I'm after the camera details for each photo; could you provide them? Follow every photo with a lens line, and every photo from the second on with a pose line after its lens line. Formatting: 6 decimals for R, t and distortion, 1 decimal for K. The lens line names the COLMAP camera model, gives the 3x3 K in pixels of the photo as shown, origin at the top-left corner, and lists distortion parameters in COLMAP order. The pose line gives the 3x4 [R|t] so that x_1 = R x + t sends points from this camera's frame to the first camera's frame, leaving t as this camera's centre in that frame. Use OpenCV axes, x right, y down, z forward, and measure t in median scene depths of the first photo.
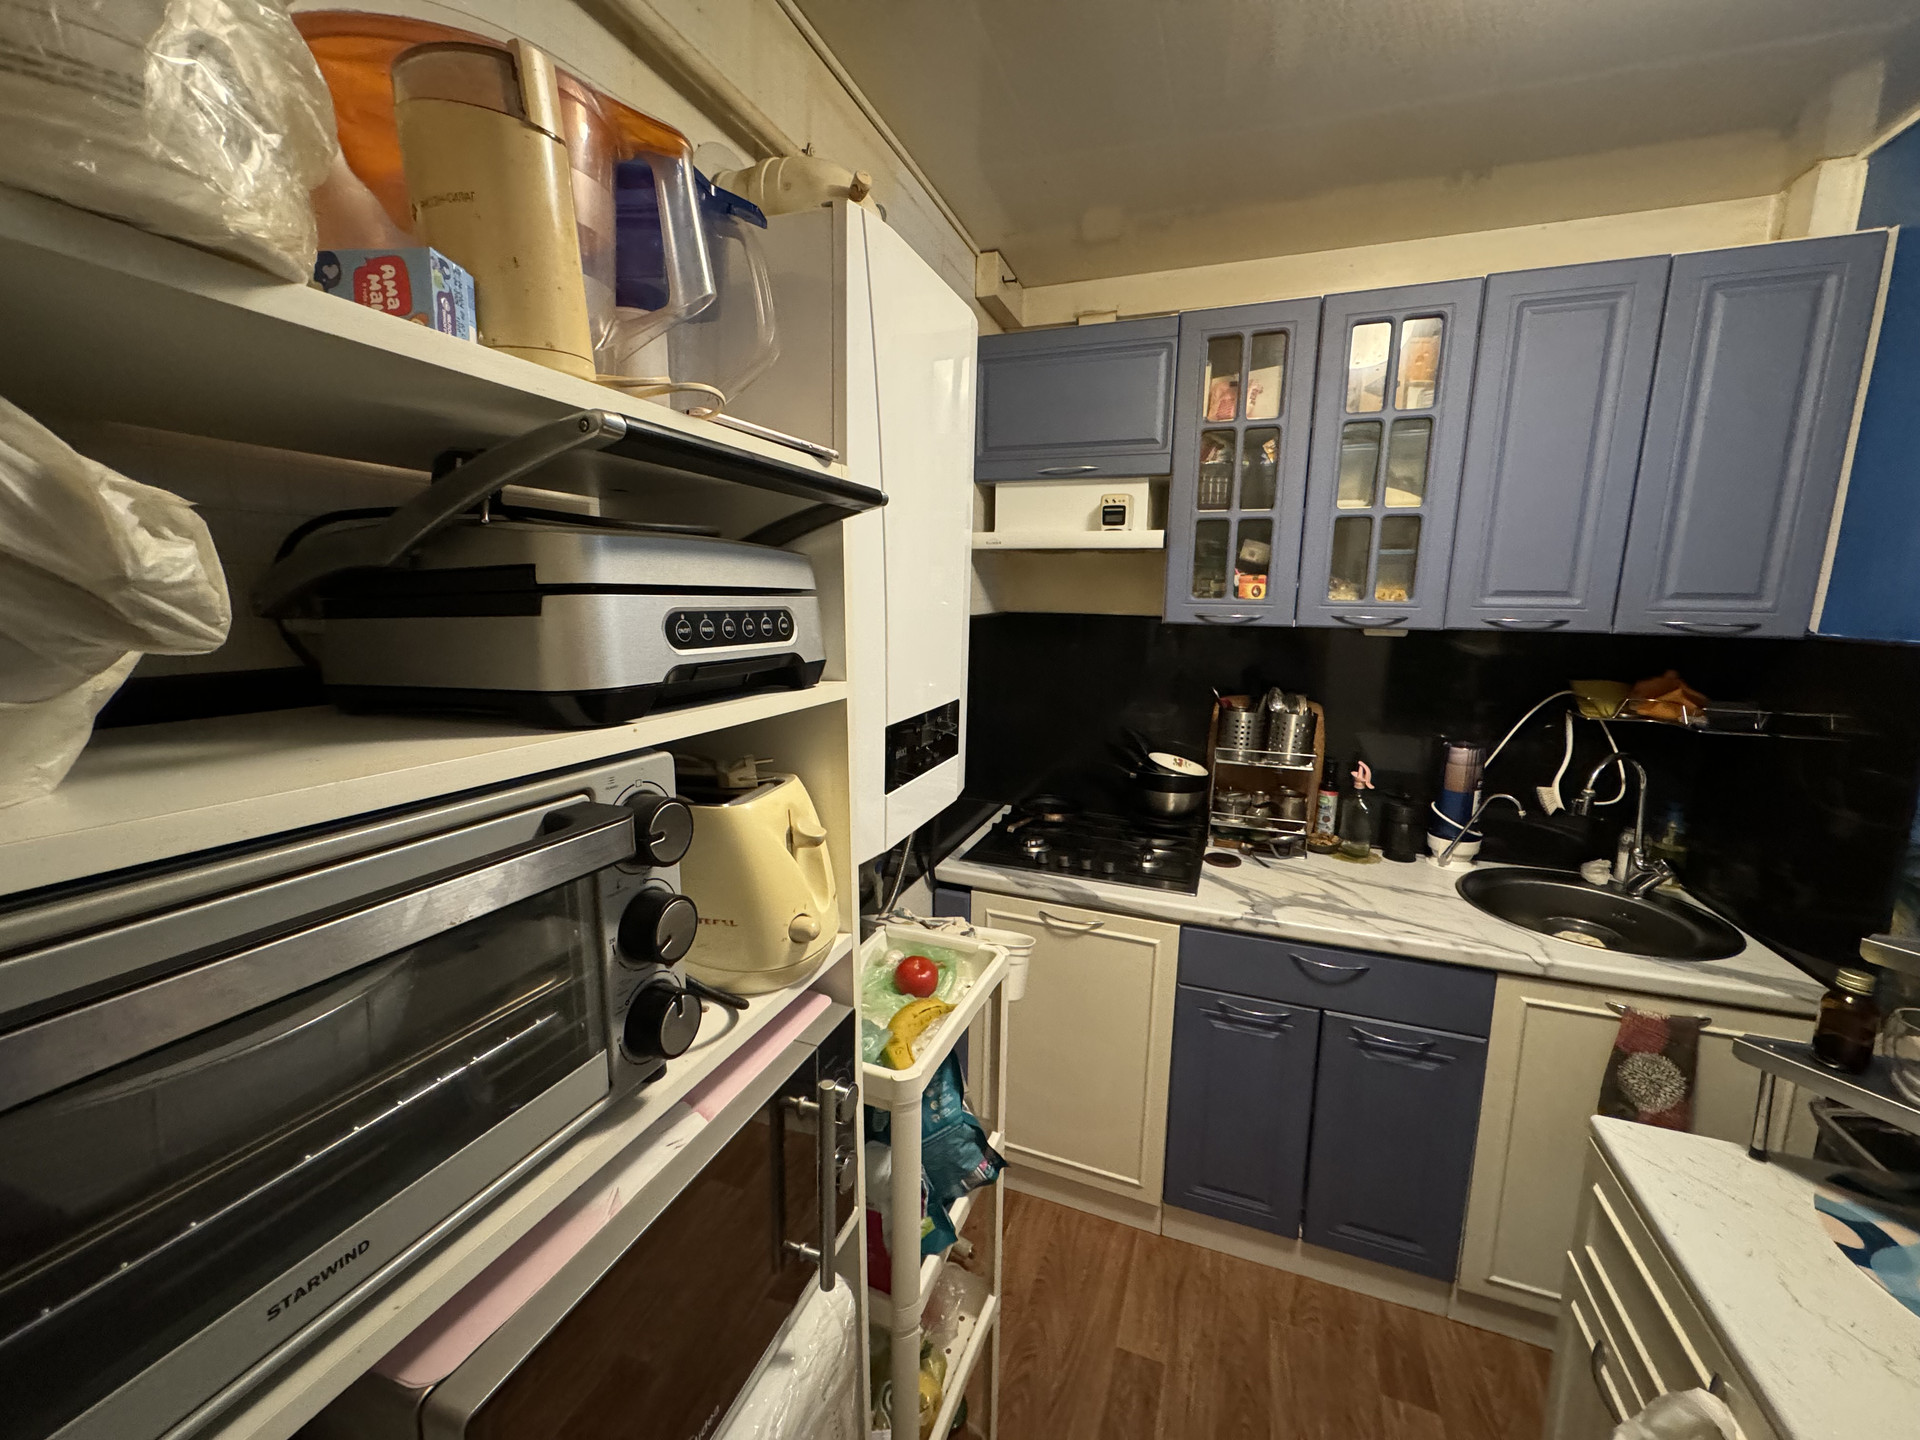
lens RADIAL K [[761.5, 0, 959.1], [0, 761.5, 718.4], [0, 0, 1]] dist [-0.002255, 0.000714]
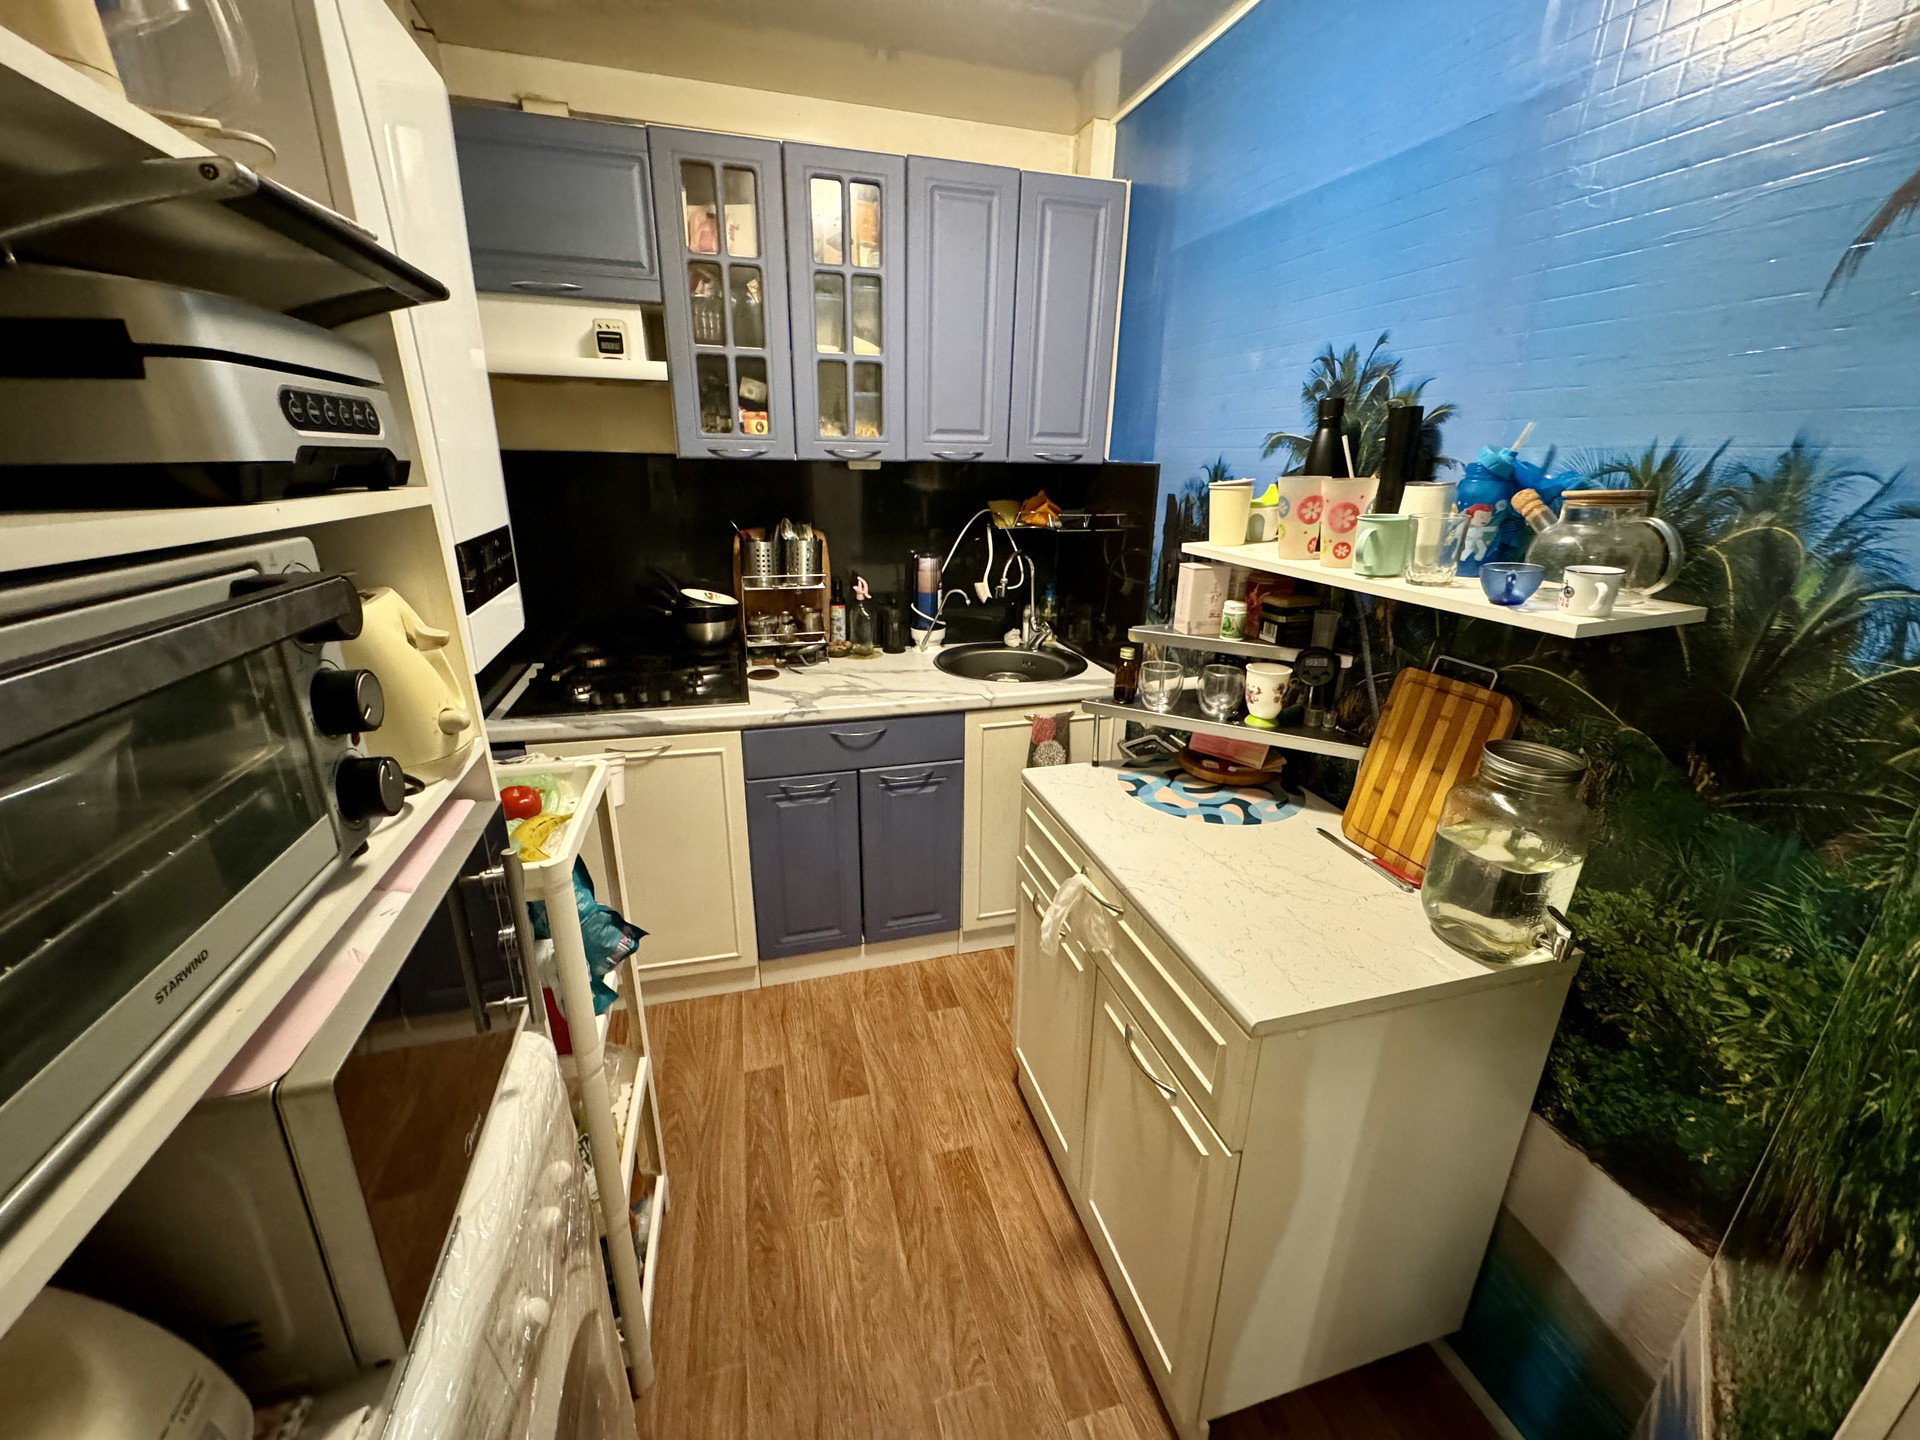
lens RADIAL K [[761.5, 0, 957.3], [0, 761.5, 717.0], [0, 0, 1]] dist [-0.002255, 0.000714]
pose [[0.800343, -0.194156, 0.567233, -0.105696], [0.091165, 0.974521, 0.204936, 0.051116], [-0.592570, -0.112307, 0.797651, -0.118638]]
